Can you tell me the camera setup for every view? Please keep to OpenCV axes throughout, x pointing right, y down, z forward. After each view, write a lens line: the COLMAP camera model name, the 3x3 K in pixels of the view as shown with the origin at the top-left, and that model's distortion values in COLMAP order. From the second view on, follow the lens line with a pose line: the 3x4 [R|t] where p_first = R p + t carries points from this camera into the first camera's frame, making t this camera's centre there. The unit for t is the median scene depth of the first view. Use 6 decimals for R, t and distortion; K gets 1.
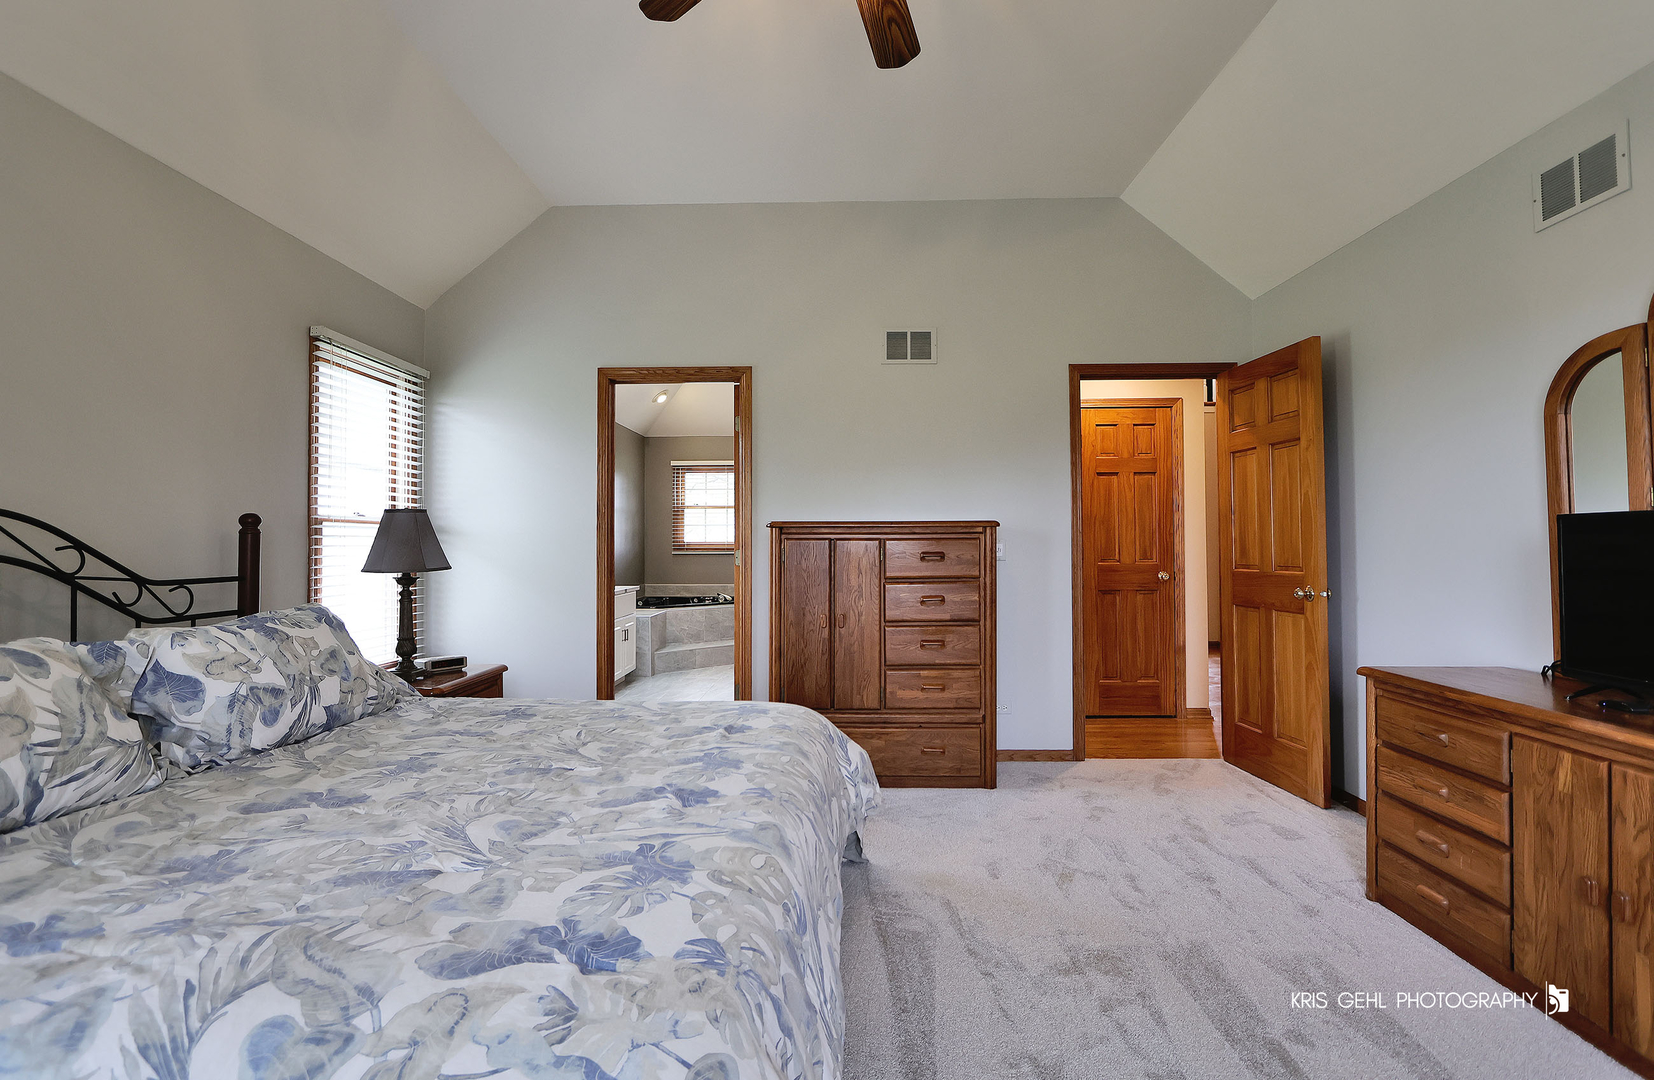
lens RADIAL K [[793.4, 0, 830.2], [0, 793.4, 536.5], [0, 0, 1]] dist [-0.020456, 0.000463]
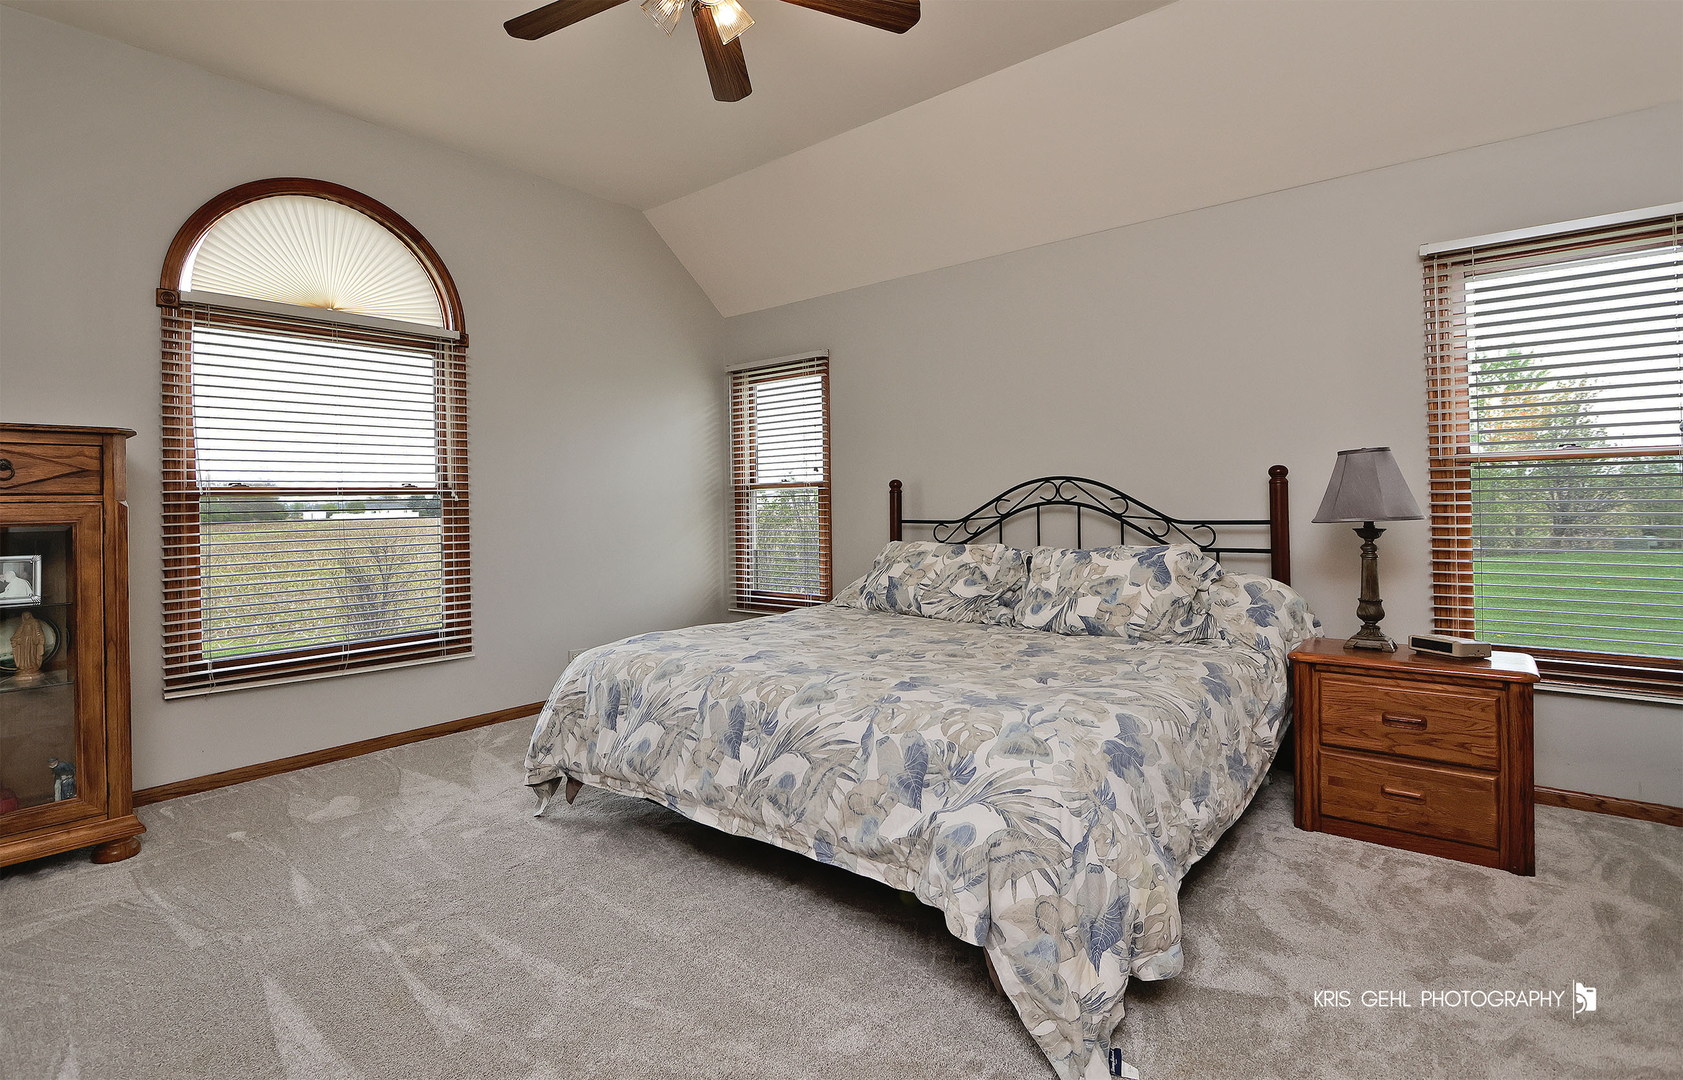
lens RADIAL K [[807.3, 0, 843.4], [0, 807.3, 538.5], [0, 0, 1]] dist [-0.020456, 0.000463]
pose [[-0.613927, 0.055671, -0.787397, 0.580064], [0.035309, 0.998448, 0.043063, 0.004321], [0.788573, -0.001364, -0.614940, 1.242250]]
